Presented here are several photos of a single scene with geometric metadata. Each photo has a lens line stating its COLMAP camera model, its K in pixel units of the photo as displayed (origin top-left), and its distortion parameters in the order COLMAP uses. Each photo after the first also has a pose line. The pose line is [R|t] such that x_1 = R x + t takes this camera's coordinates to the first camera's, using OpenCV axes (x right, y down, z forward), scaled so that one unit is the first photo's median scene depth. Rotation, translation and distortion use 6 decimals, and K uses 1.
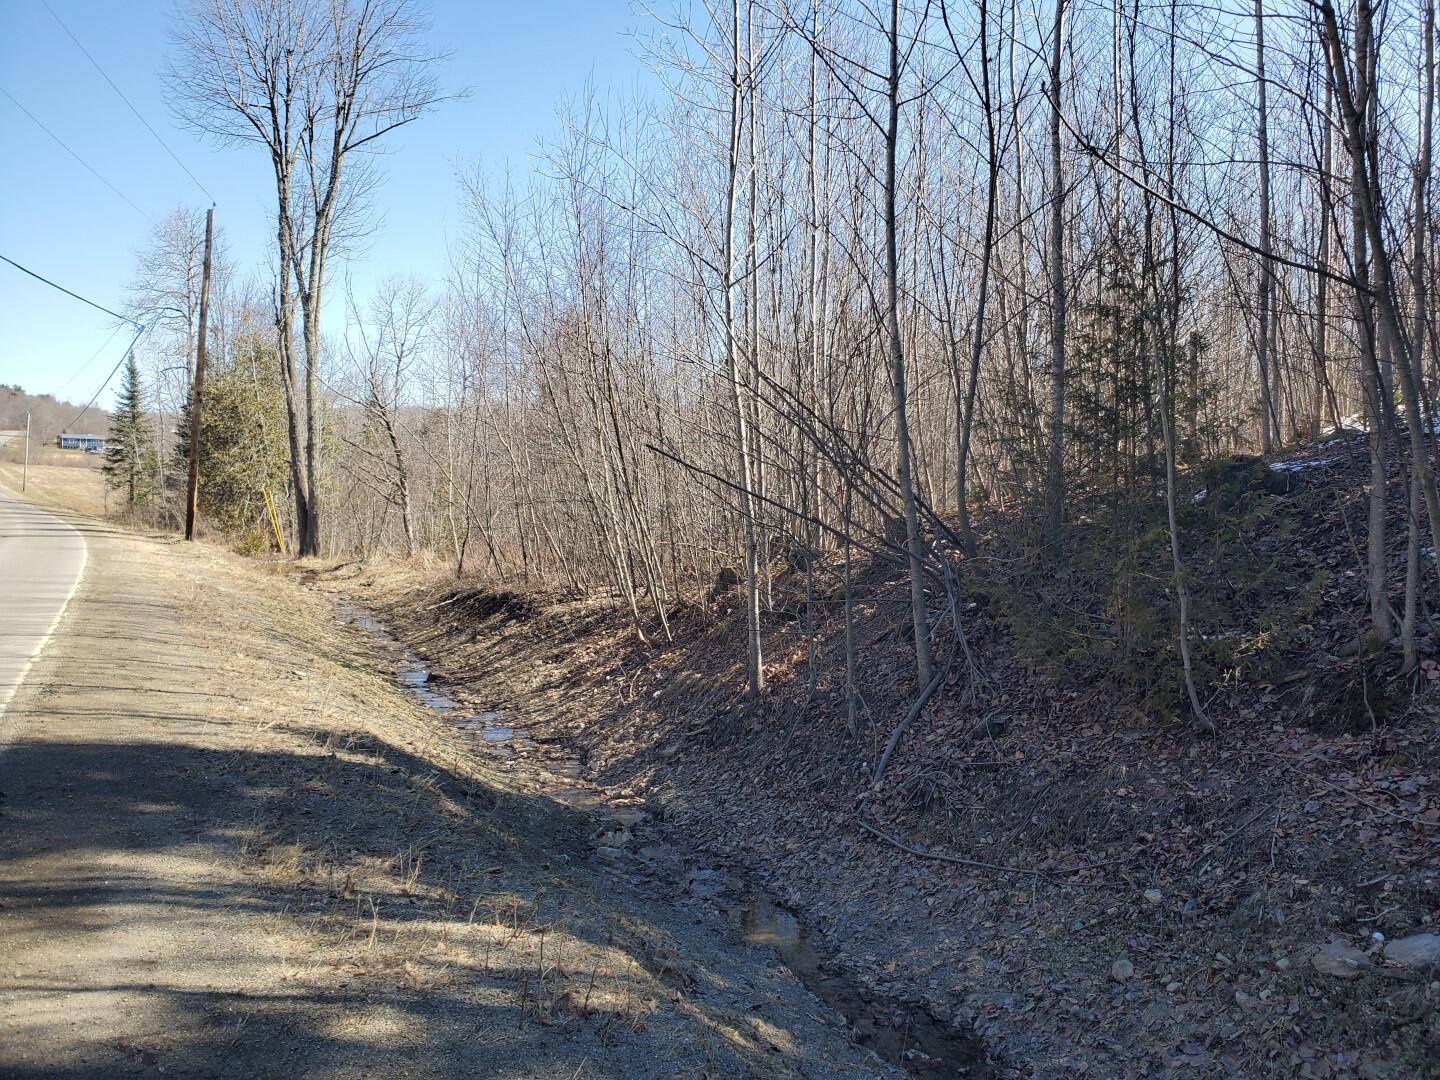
lens RADIAL K [[1089.0, 0, 706.5], [0, 1089.0, 562.5], [0, 0, 1]] dist [0.022081, -0.002147]
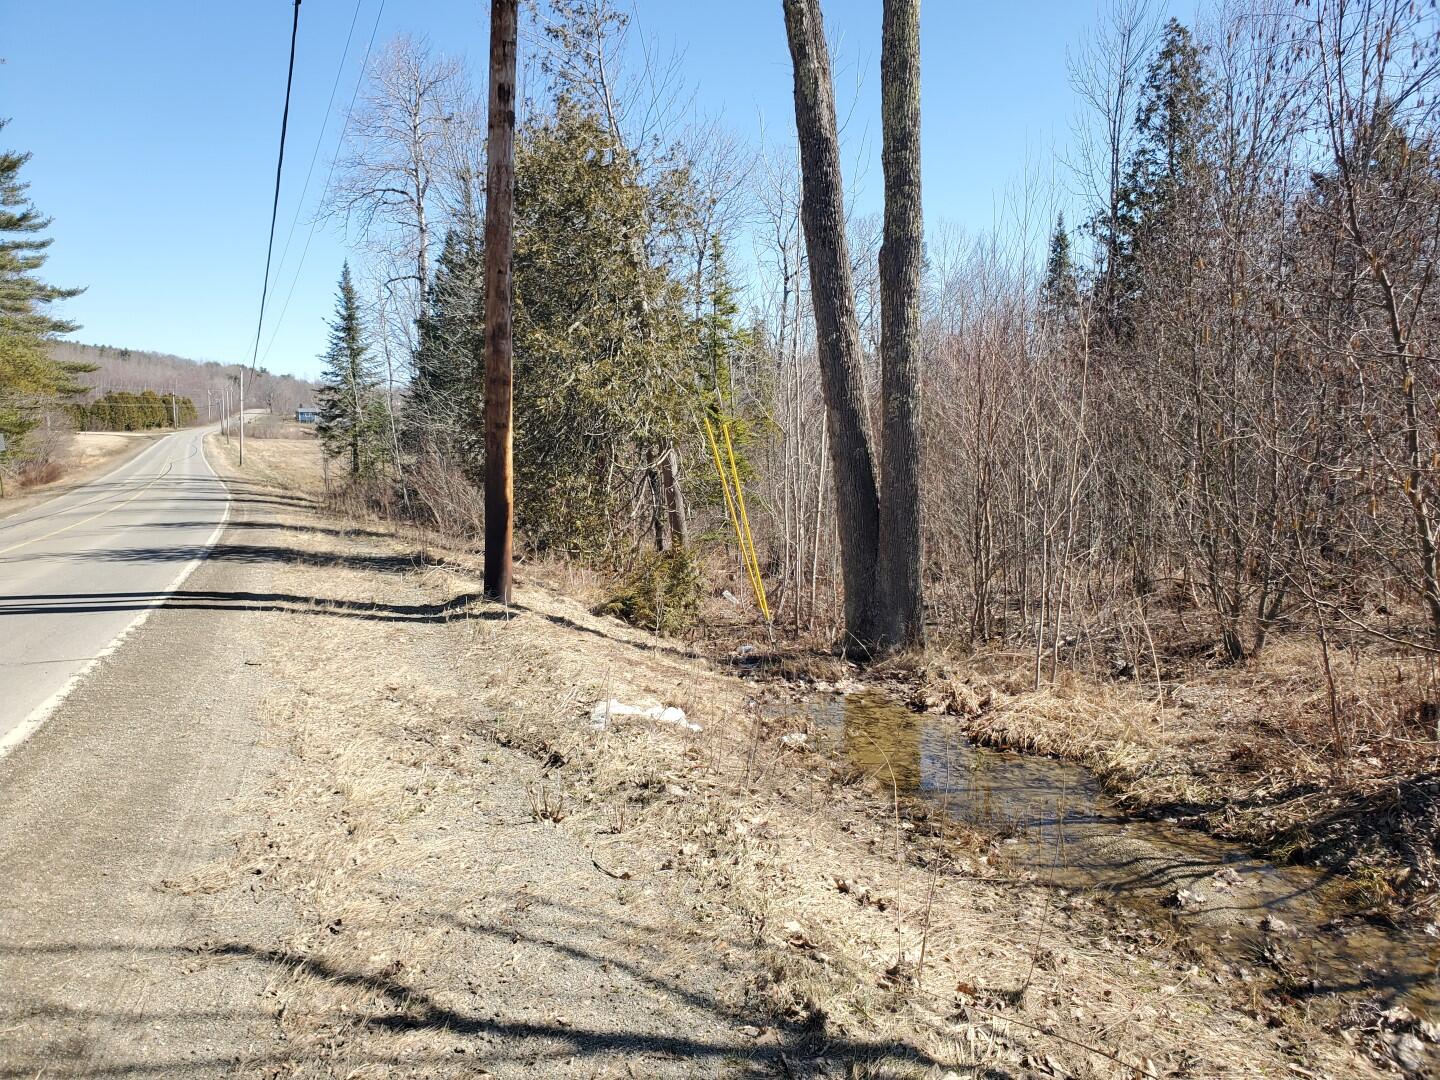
lens RADIAL K [[1089.0, 0, 706.5], [0, 1089.0, 562.5], [0, 0, 1]] dist [0.022081, -0.002147]
pose [[0.982557, -0.028538, -0.183761, -0.167443], [0.037036, 0.998389, 0.042978, -0.019214], [0.182239, -0.049034, 0.982031, 0.332975]]
